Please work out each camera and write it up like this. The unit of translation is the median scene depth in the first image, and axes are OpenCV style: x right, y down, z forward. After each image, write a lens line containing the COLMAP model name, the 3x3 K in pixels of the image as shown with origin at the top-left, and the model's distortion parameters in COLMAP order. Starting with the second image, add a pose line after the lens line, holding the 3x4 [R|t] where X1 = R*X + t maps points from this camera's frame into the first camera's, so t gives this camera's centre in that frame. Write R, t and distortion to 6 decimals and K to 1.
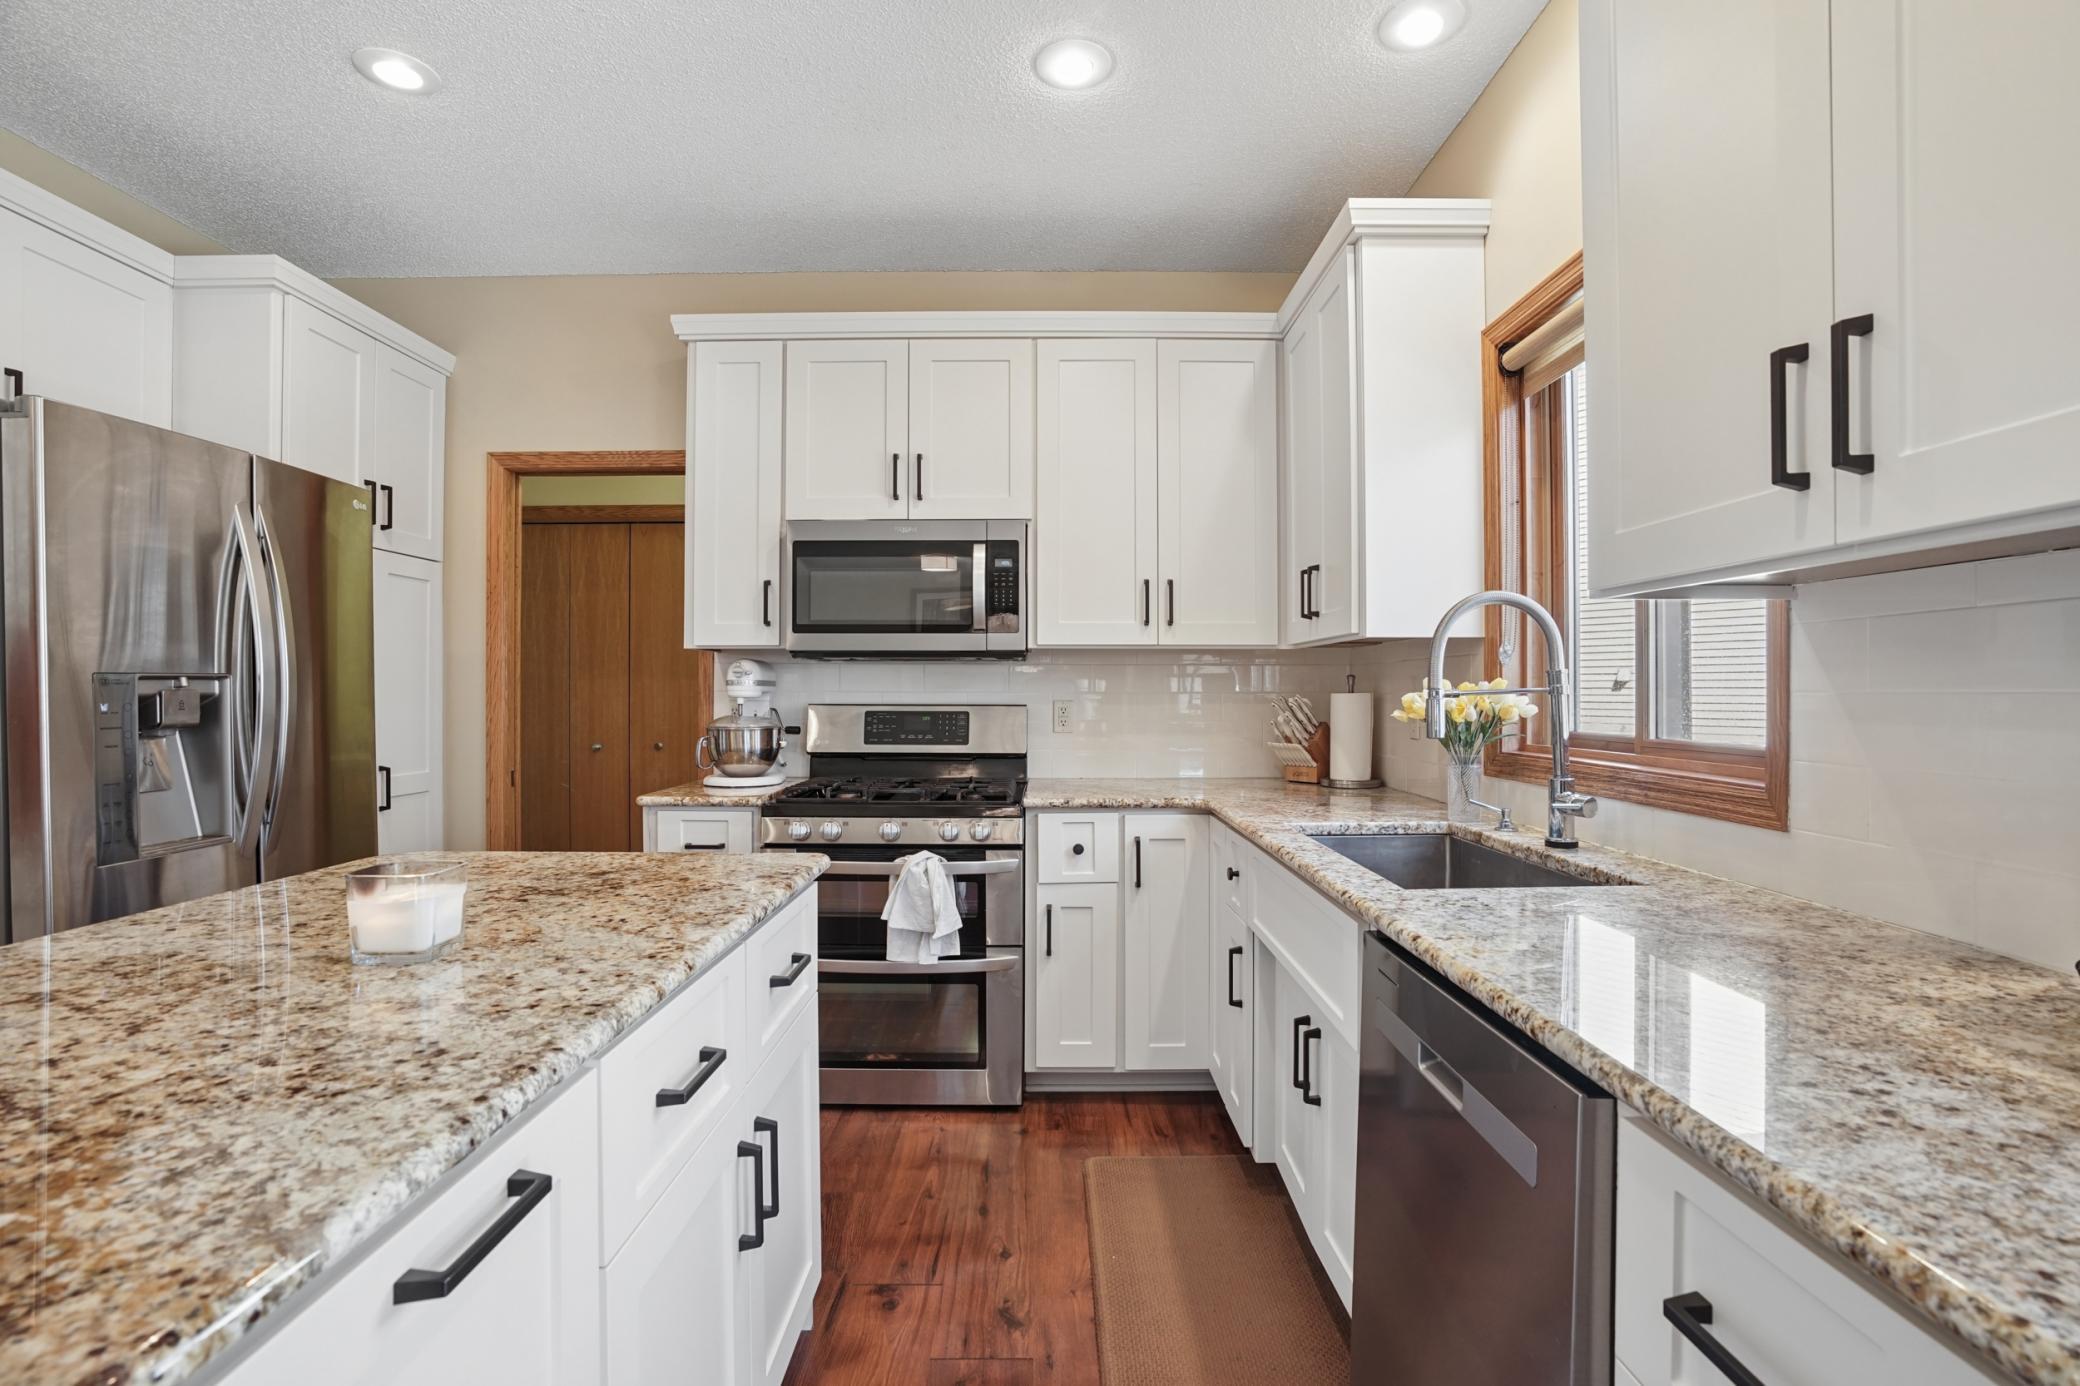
lens RADIAL K [[954.4, 0, 1052.2], [0, 954.4, 691.1], [0, 0, 1]] dist [-0.038850, 0.009163]
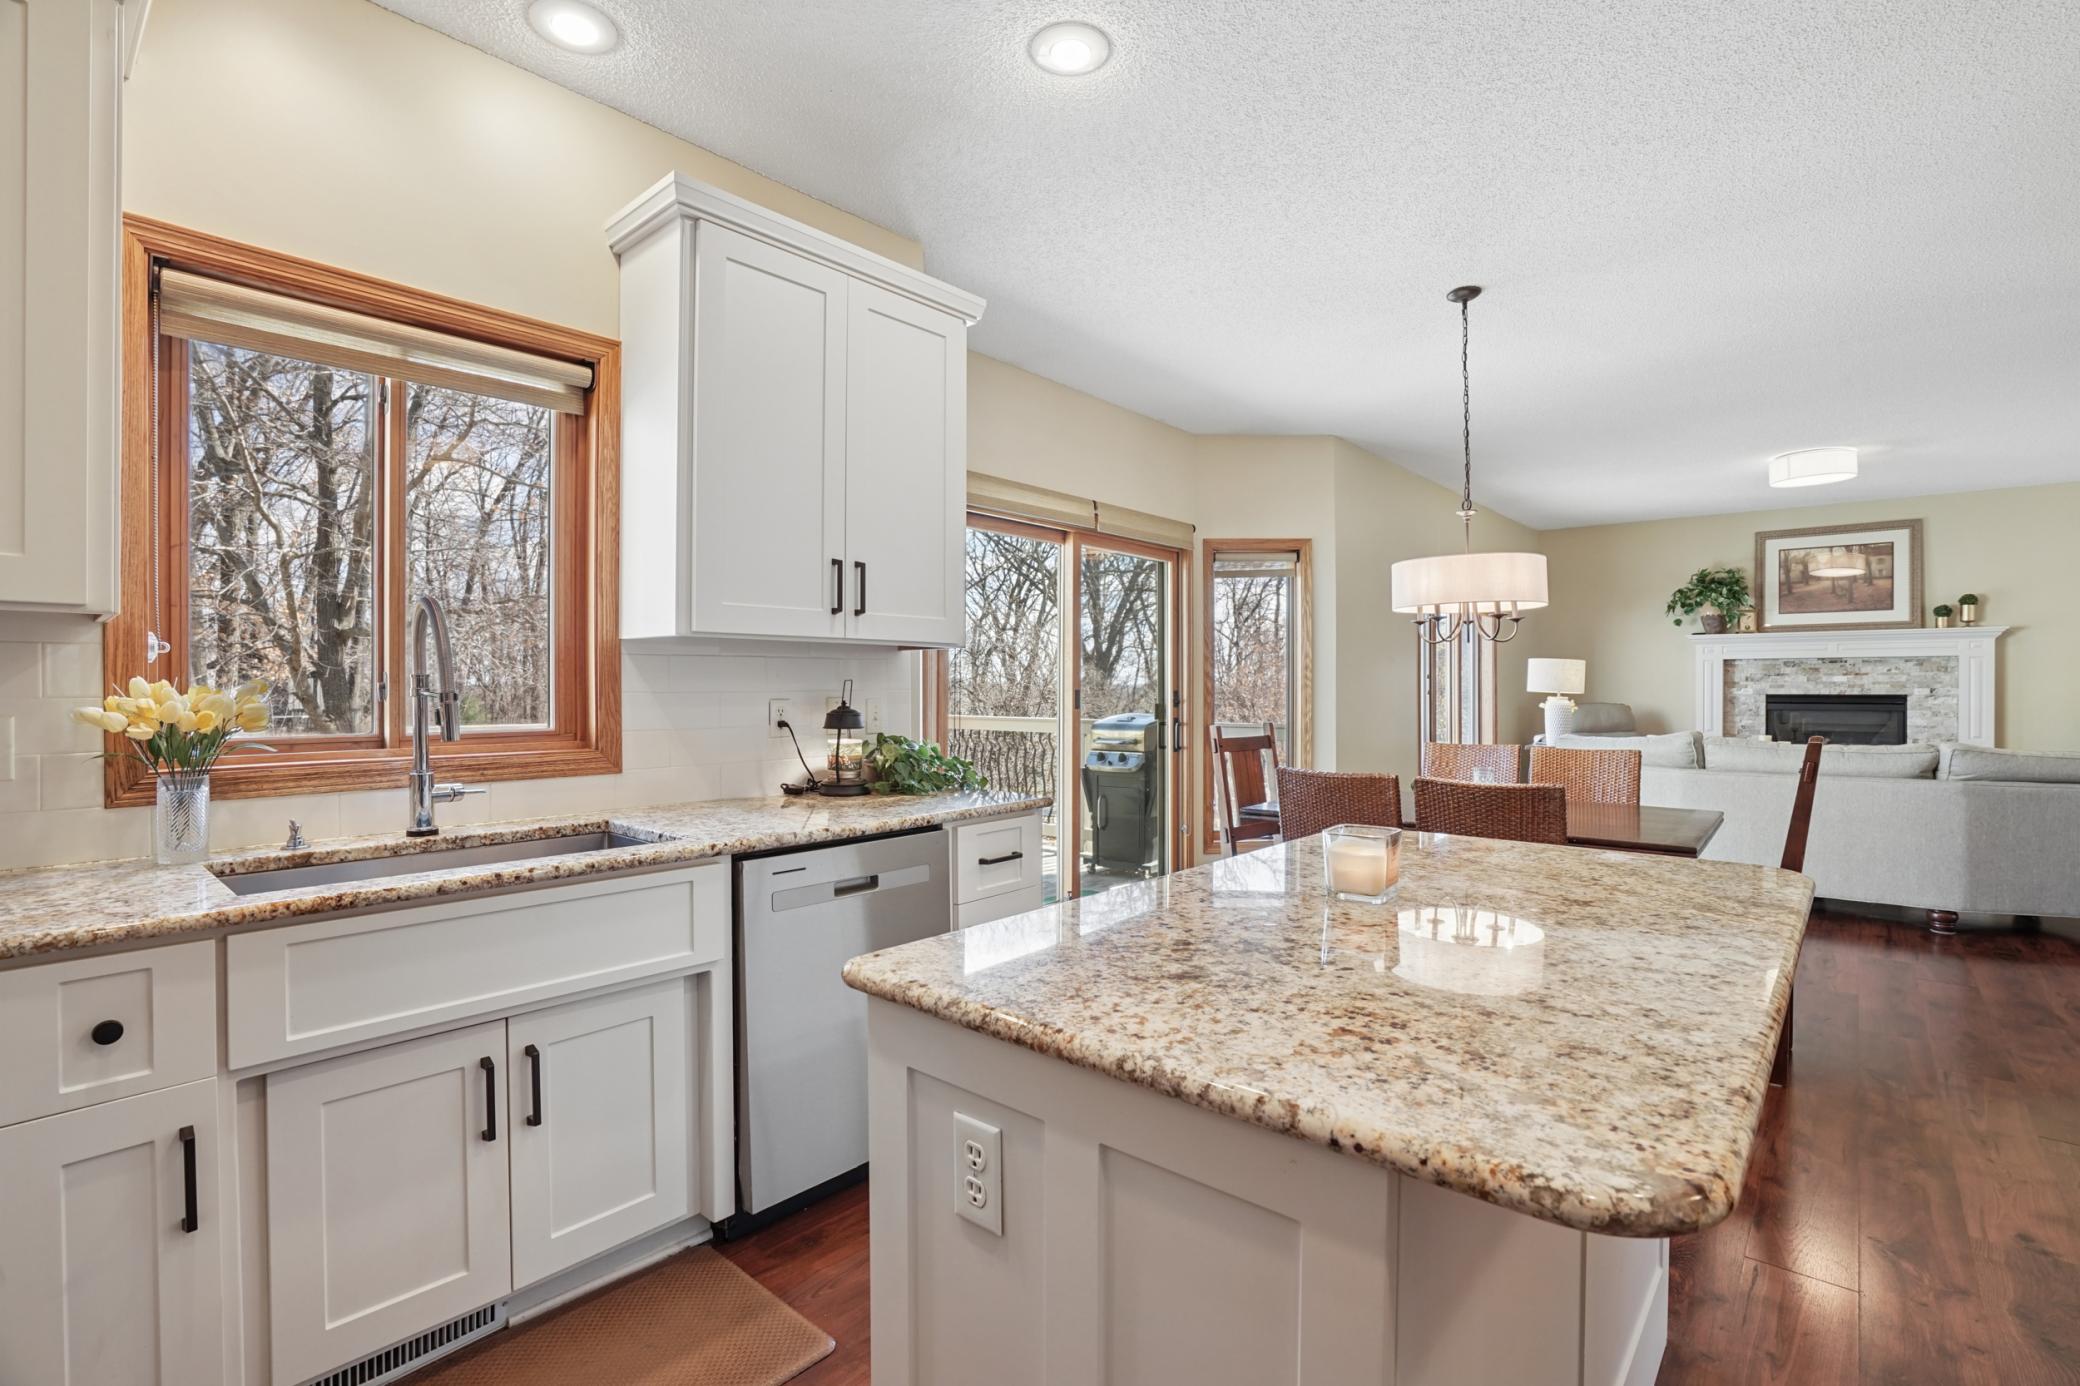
lens RADIAL K [[954.4, 0, 1033.4], [0, 954.4, 694.9], [0, 0, 1]] dist [-0.038850, 0.009163]
pose [[-0.740108, -0.005297, 0.672467, -0.453280], [-0.001640, 0.999980, 0.006071, -0.003876], [-0.672486, 0.003390, -0.740102, 0.833912]]
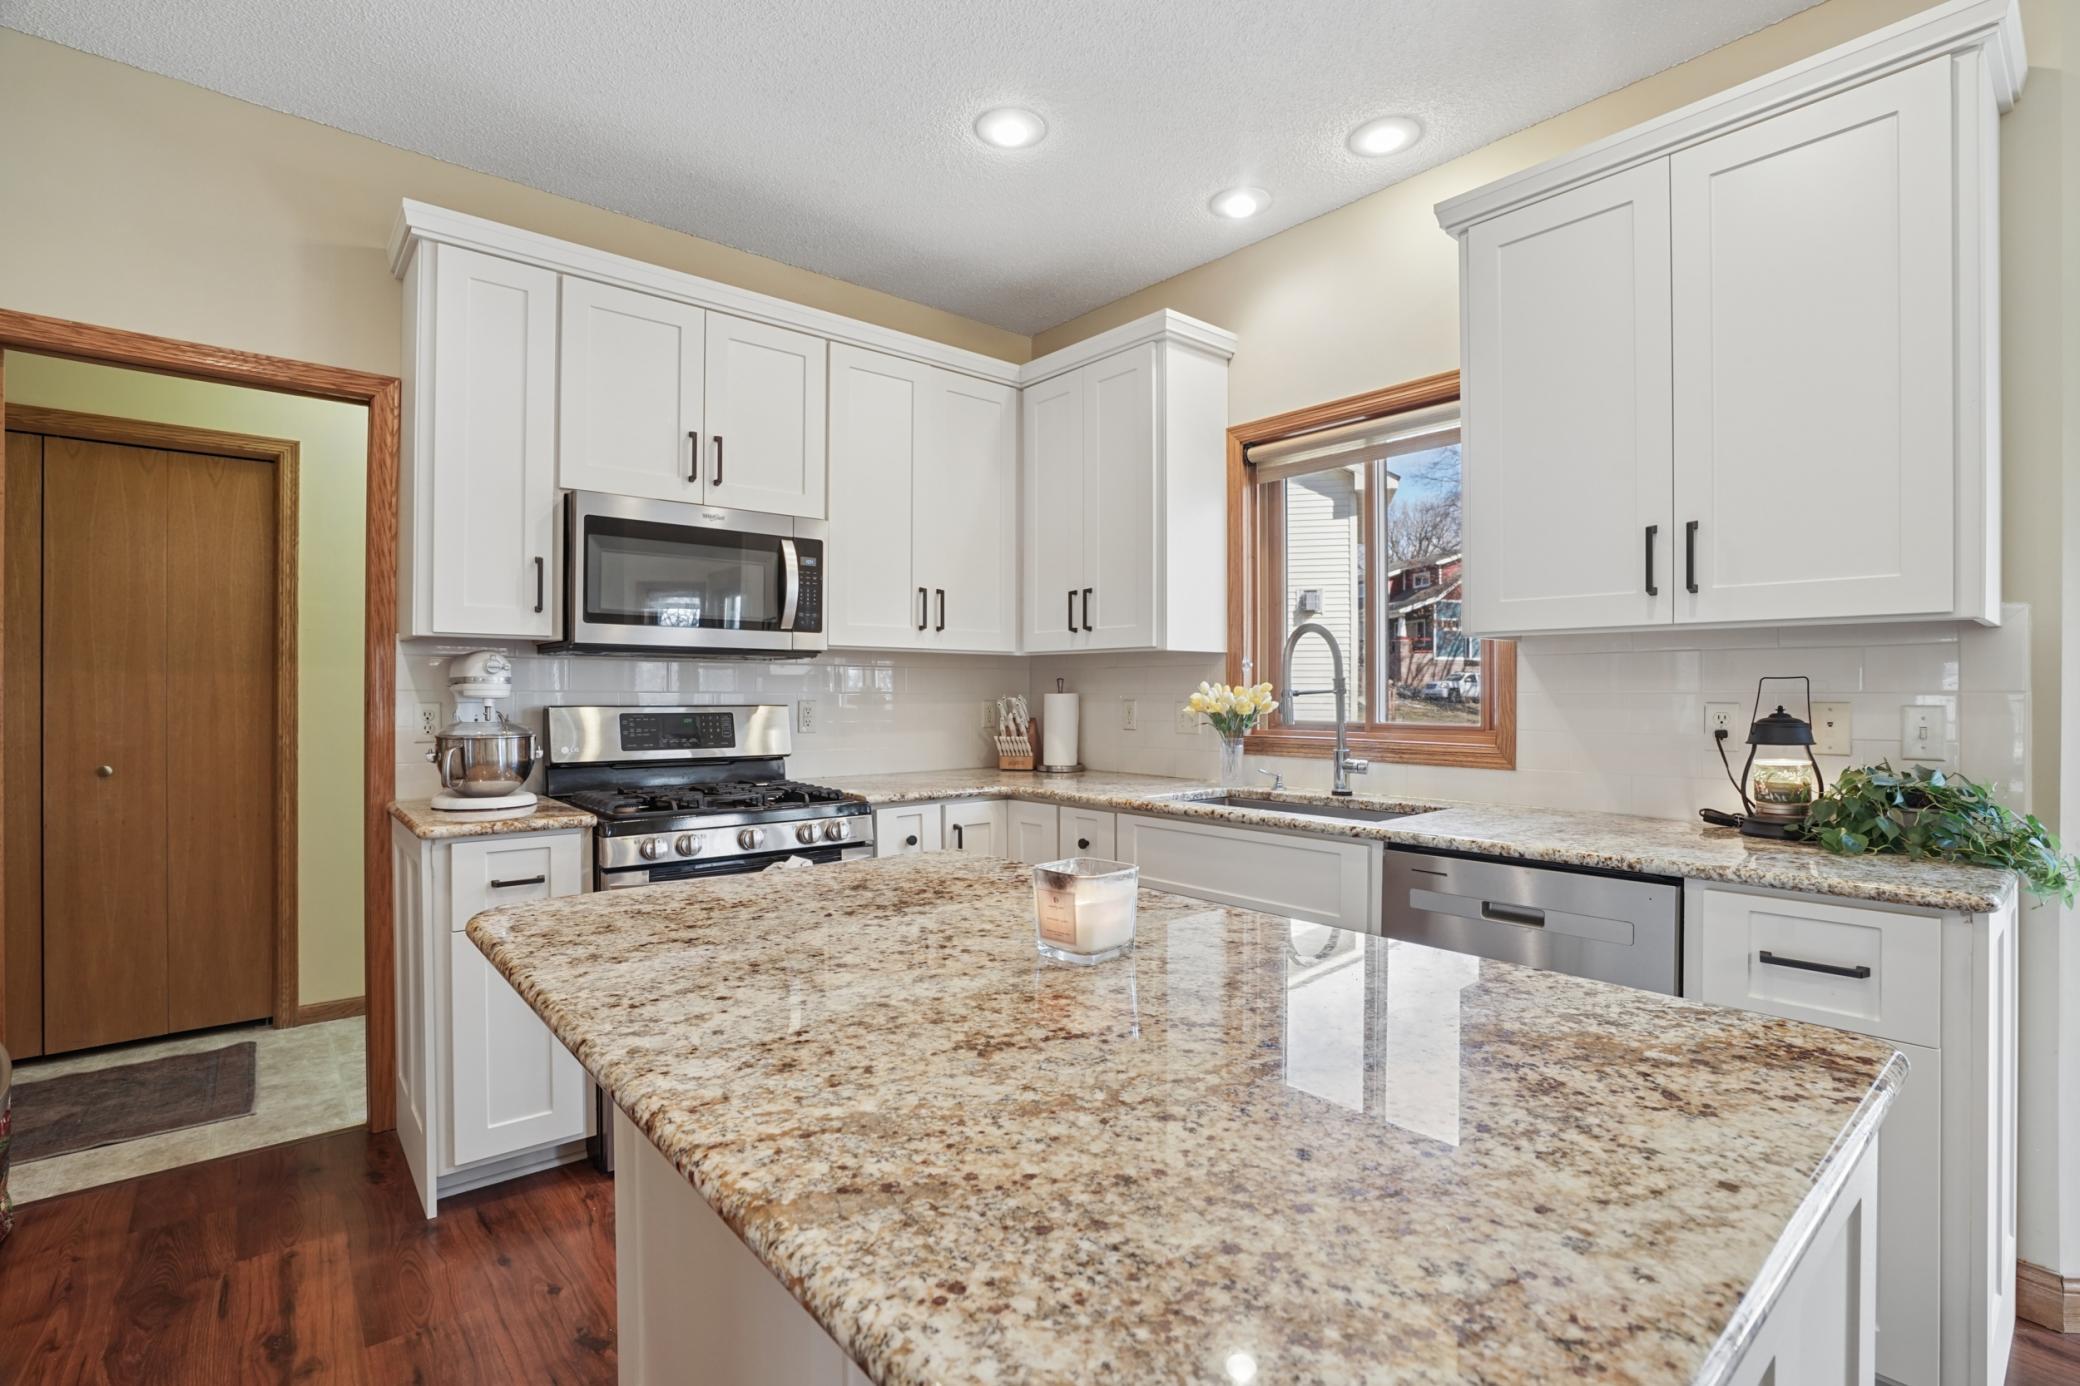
lens RADIAL K [[954.4, 0, 1050.9], [0, 954.4, 697.6], [0, 0, 1]] dist [-0.038850, 0.009163]
pose [[0.765079, -0.003279, 0.643929, -0.501458], [-0.001624, 0.999974, 0.007022, -0.000720], [-0.643935, -0.006418, 0.765053, 0.083975]]
